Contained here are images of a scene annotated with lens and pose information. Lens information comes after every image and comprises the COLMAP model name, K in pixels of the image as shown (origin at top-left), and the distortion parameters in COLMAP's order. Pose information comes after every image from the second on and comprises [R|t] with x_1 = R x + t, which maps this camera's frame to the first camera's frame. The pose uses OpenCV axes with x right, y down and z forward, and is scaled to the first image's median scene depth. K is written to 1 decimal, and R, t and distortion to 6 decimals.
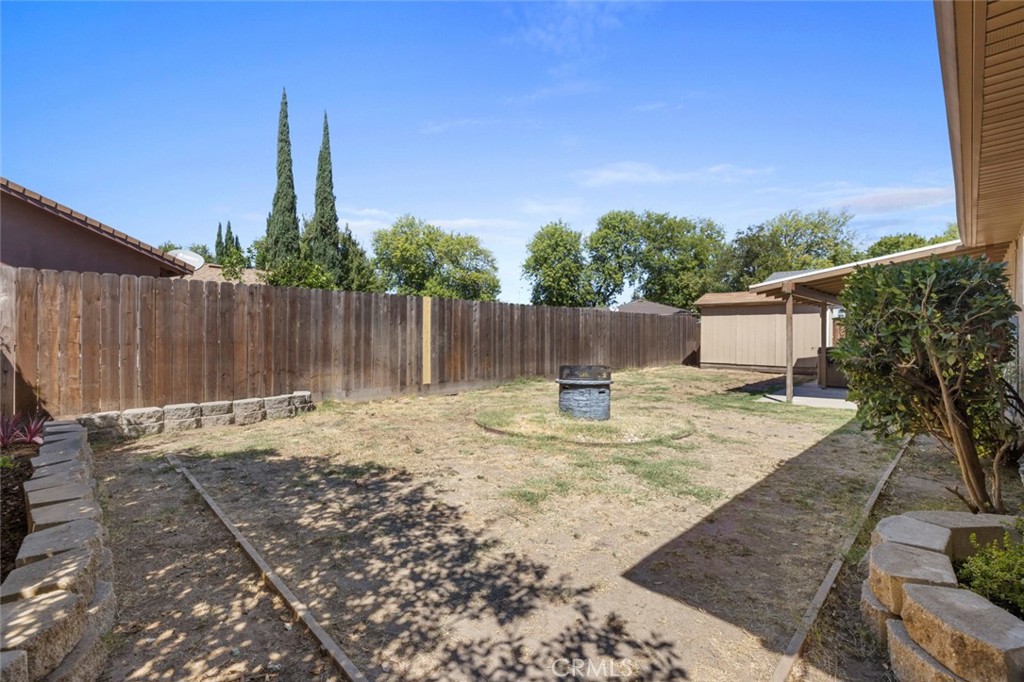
lens RADIAL K [[454.9, 0, 509.7], [0, 454.9, 333.8], [0, 0, 1]] dist [-0.000685, -0.000041]
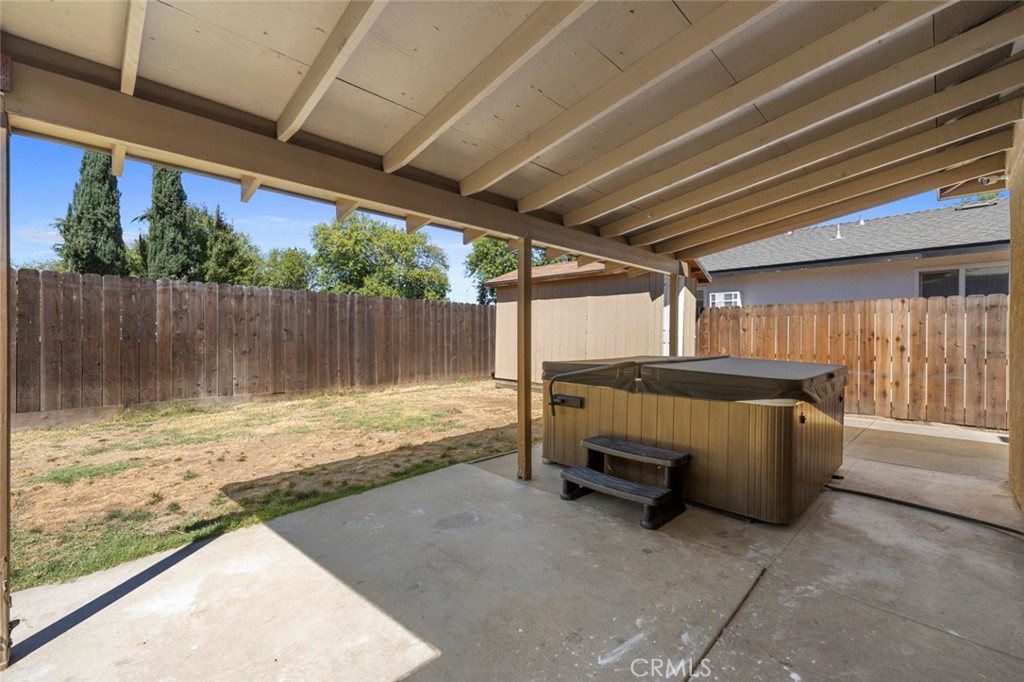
lens RADIAL K [[430.9, 0, 510.8], [0, 430.9, 338.7], [0, 0, 1]] dist [-0.000849, -0.000265]
pose [[0.999992, 0.003893, -0.000678, 0.238744], [-0.003889, 0.999972, 0.006413, 0.003220], [0.000703, -0.006410, 0.999979, 0.222295]]
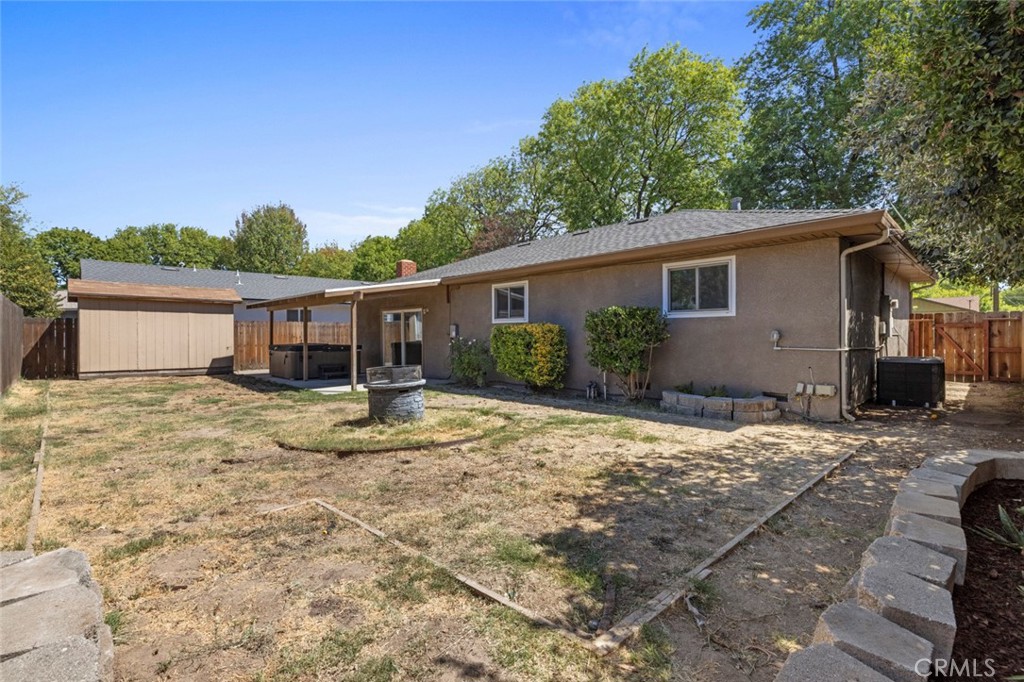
lens RADIAL K [[454.9, 0, 509.7], [0, 454.9, 333.8], [0, 0, 1]] dist [-0.000685, -0.000041]
pose [[0.023872, 0.002814, 0.999711, -0.161577], [-0.003028, 0.999992, -0.002743, 0.000290], [-0.999710, -0.002962, 0.023880, 0.152498]]
